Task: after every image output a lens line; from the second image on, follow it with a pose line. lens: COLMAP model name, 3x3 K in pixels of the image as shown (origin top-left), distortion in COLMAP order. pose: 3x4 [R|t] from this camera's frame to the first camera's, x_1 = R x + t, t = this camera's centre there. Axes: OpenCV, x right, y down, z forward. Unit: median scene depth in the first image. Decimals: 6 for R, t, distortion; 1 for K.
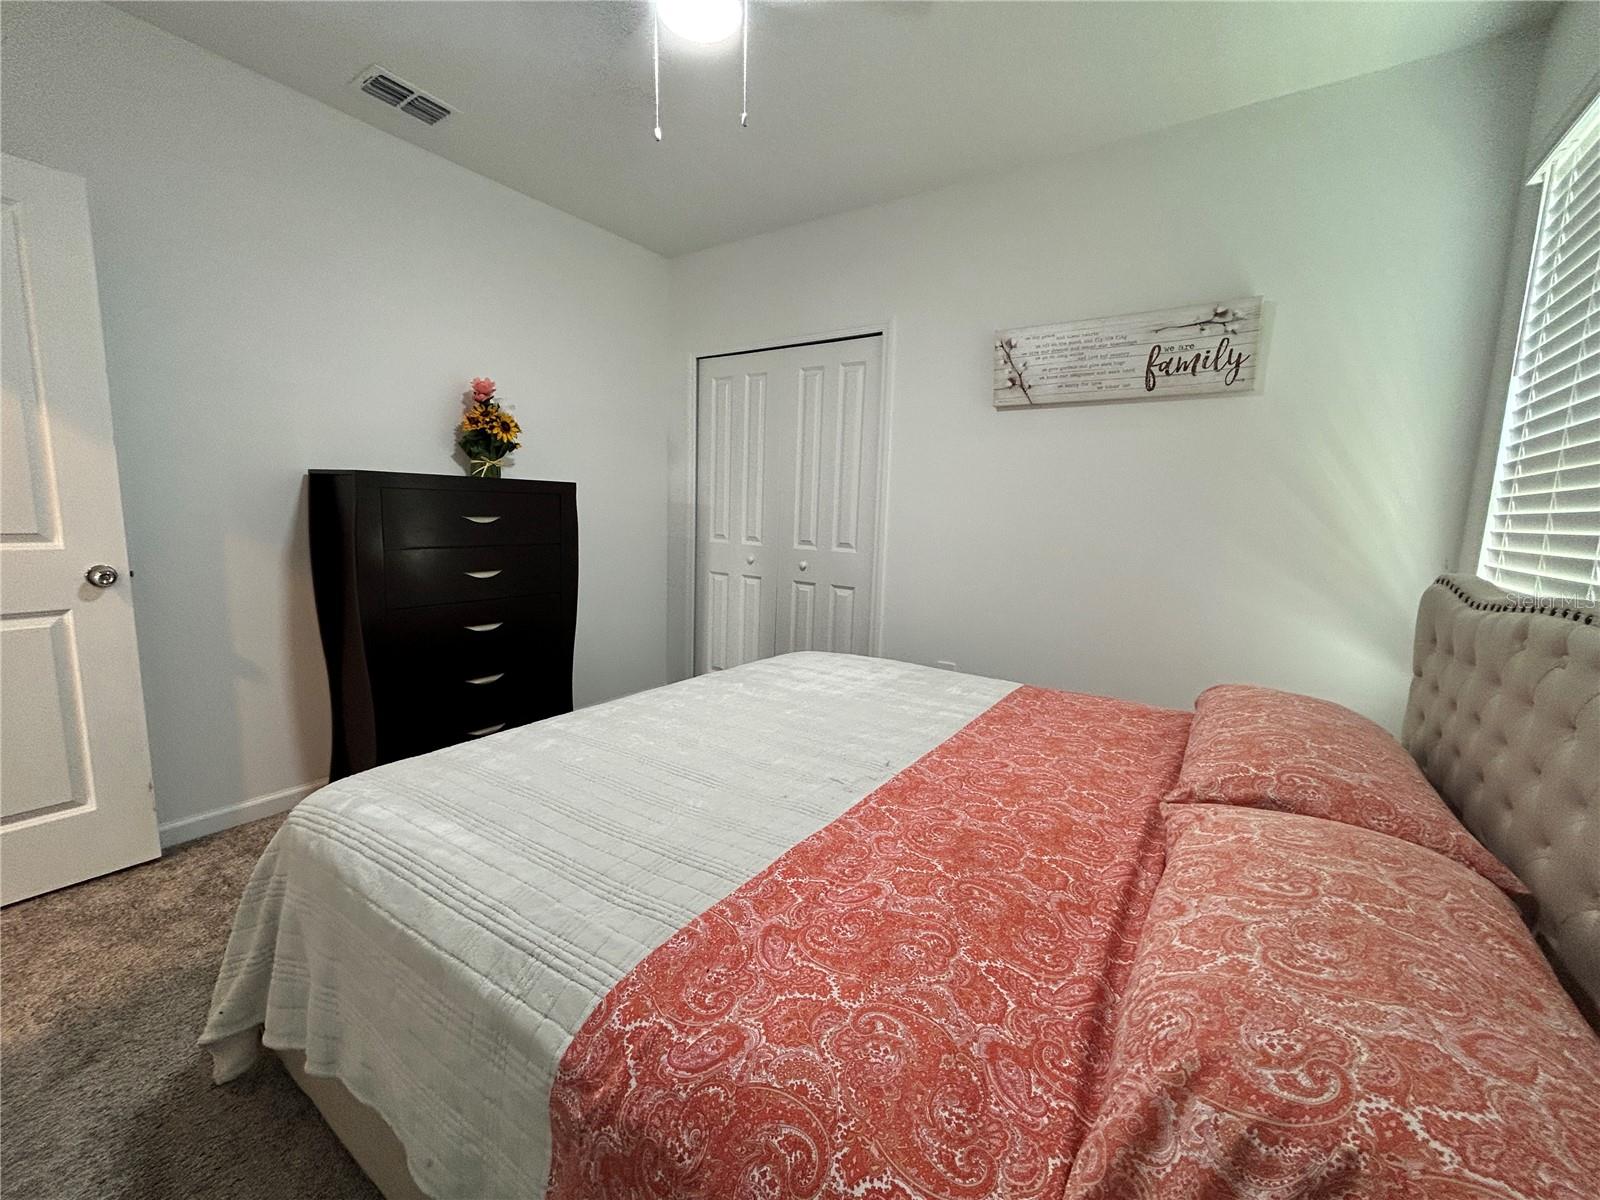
lens RADIAL K [[656.7, 0, 800.2], [0, 656.7, 599.0], [0, 0, 1]] dist [0.001003, 0.000444]
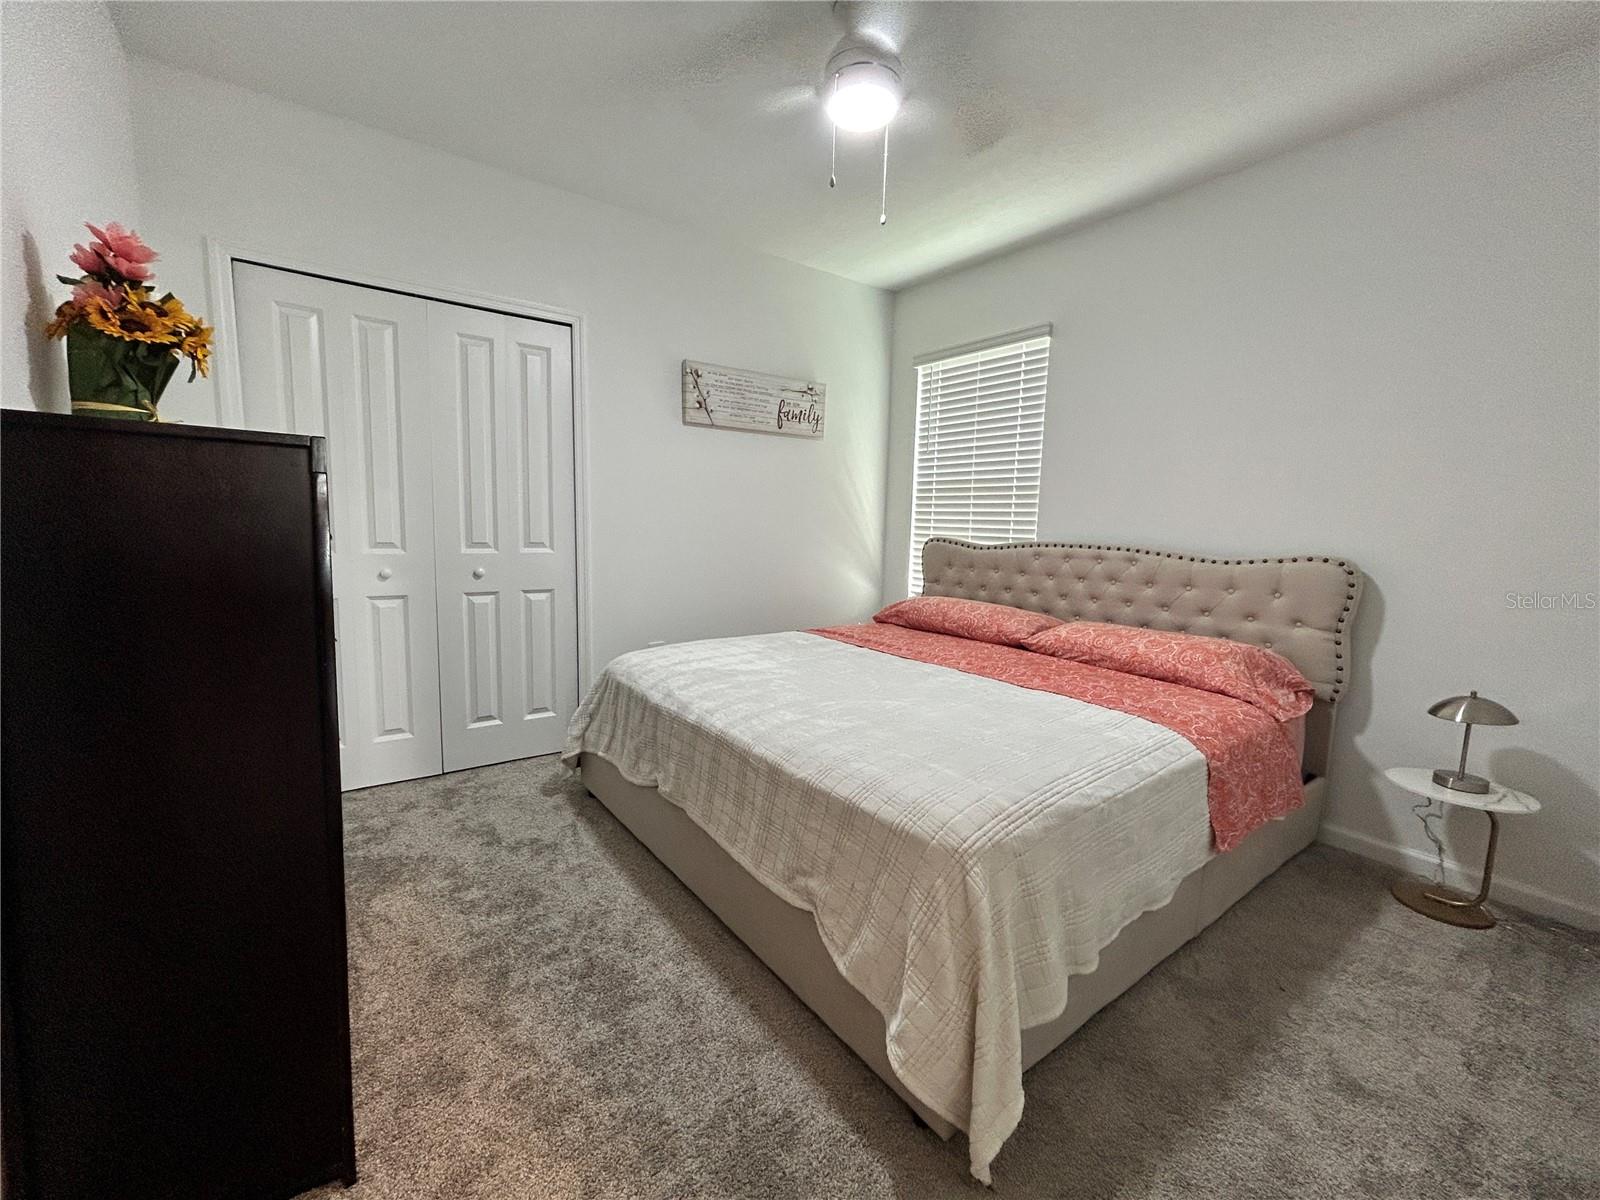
lens RADIAL K [[656.7, 0, 800.2], [0, 656.7, 599.0], [0, 0, 1]] dist [0.001003, 0.000444]
pose [[0.323852, -0.133275, 0.936674, -0.638811], [0.117544, 0.988026, 0.099941, -0.052559], [-0.938777, 0.077735, 0.335640, 0.333366]]
